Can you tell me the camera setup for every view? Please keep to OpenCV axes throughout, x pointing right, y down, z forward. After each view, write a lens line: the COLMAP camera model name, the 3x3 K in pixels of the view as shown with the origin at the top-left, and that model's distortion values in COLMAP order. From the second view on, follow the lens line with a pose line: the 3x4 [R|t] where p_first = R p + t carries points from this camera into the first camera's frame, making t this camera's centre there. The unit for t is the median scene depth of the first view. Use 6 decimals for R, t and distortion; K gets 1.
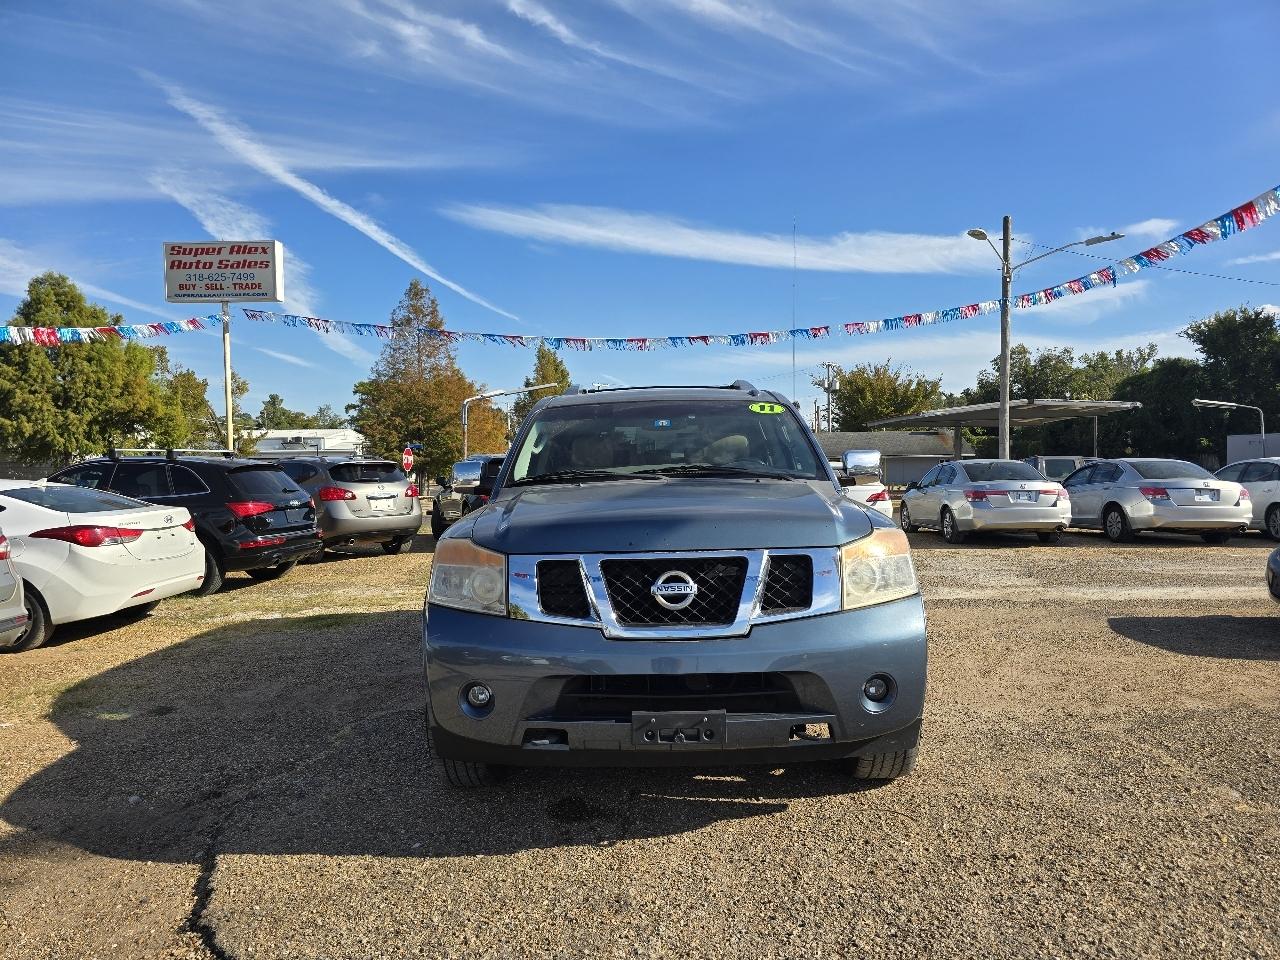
lens RADIAL K [[888.4, 0, 634.3], [0, 888.4, 488.3], [0, 0, 1]] dist [0.035442, -0.033897]
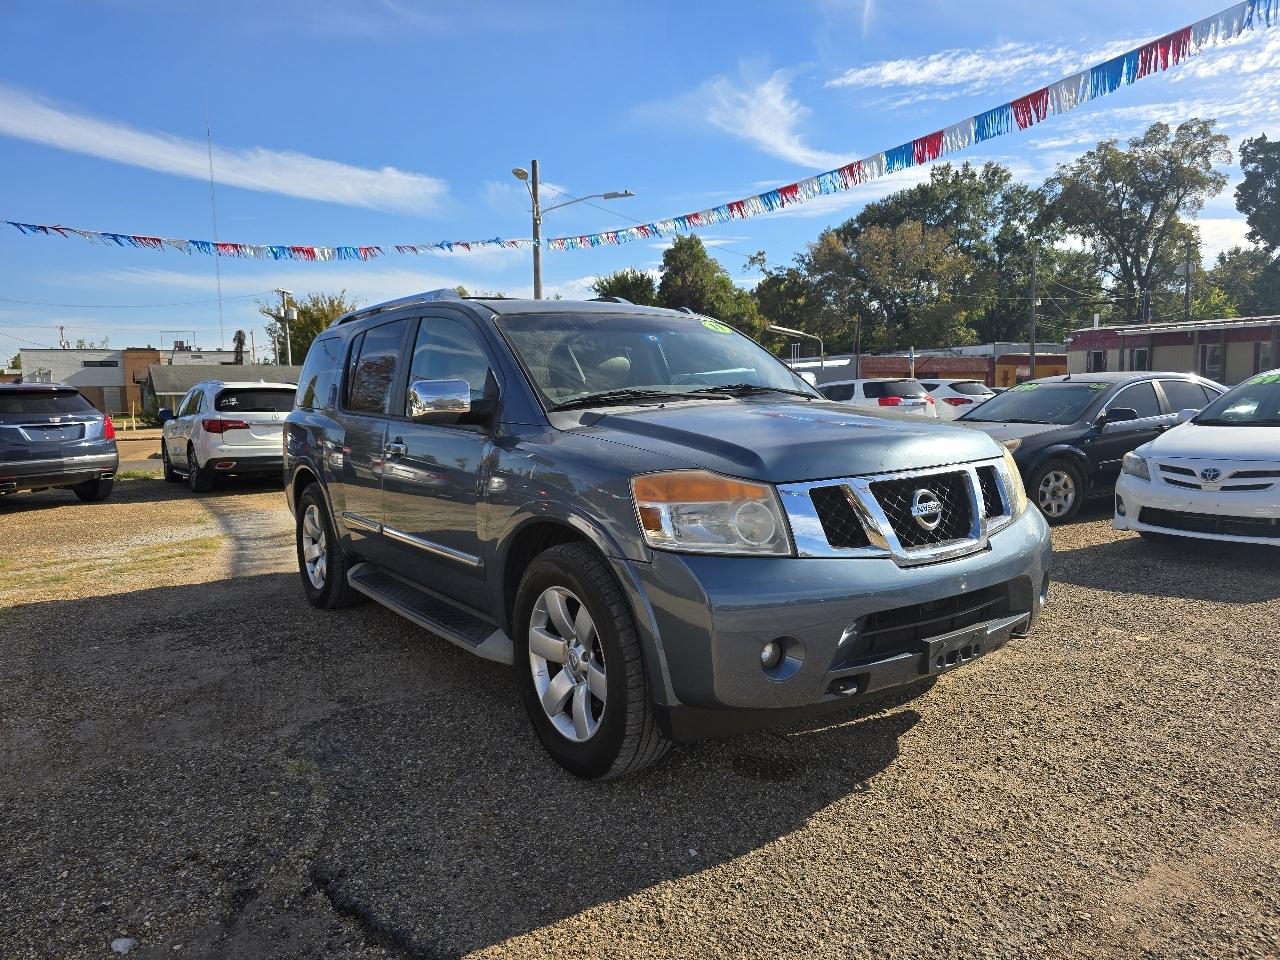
lens RADIAL K [[888.4, 0, 634.3], [0, 888.4, 488.3], [0, 0, 1]] dist [0.035442, -0.033897]
pose [[0.796886, -0.062052, 0.600935, -0.175658], [0.020285, 0.996898, 0.076040, 0.002909], [-0.603789, -0.048405, 0.795673, 0.096791]]
